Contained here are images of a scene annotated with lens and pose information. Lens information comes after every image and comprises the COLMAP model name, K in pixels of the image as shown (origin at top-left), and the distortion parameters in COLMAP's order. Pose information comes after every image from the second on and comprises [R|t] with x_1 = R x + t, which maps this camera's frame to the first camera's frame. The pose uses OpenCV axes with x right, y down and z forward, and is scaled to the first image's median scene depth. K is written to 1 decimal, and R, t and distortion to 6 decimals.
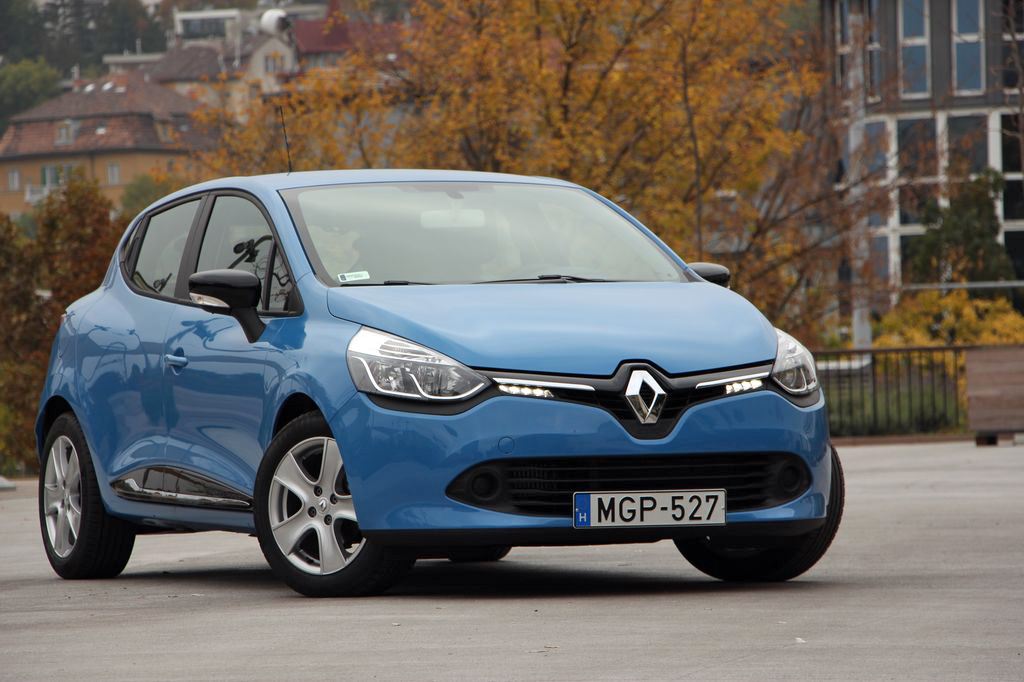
lens RADIAL K [[4465.0, 0, 512.0], [0, 4465.0, 341.0], [0, 0, 1]] dist [1.090730, -1.685728]
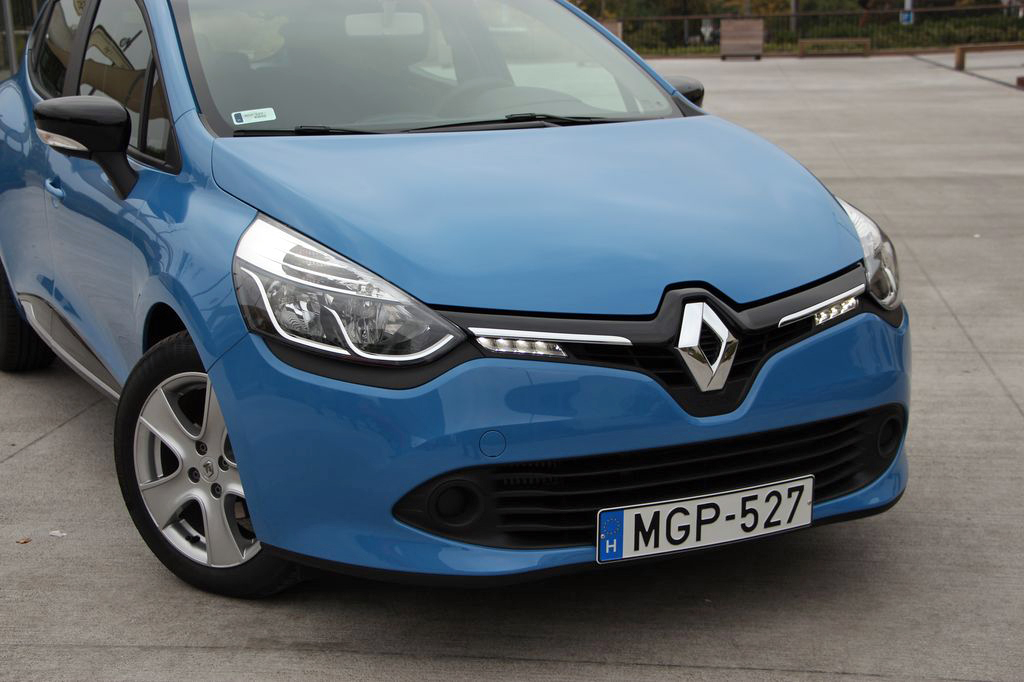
lens RADIAL K [[1514.9, 0, 512.0], [0, 1514.9, 341.0], [0, 0, 1]] dist [0.053687, 0.054696]
pose [[0.996217, -0.009648, 0.086365, -0.016106], [-0.009208, 0.976503, 0.215306, -0.034304], [-0.086414, -0.215287, 0.972720, 0.793974]]
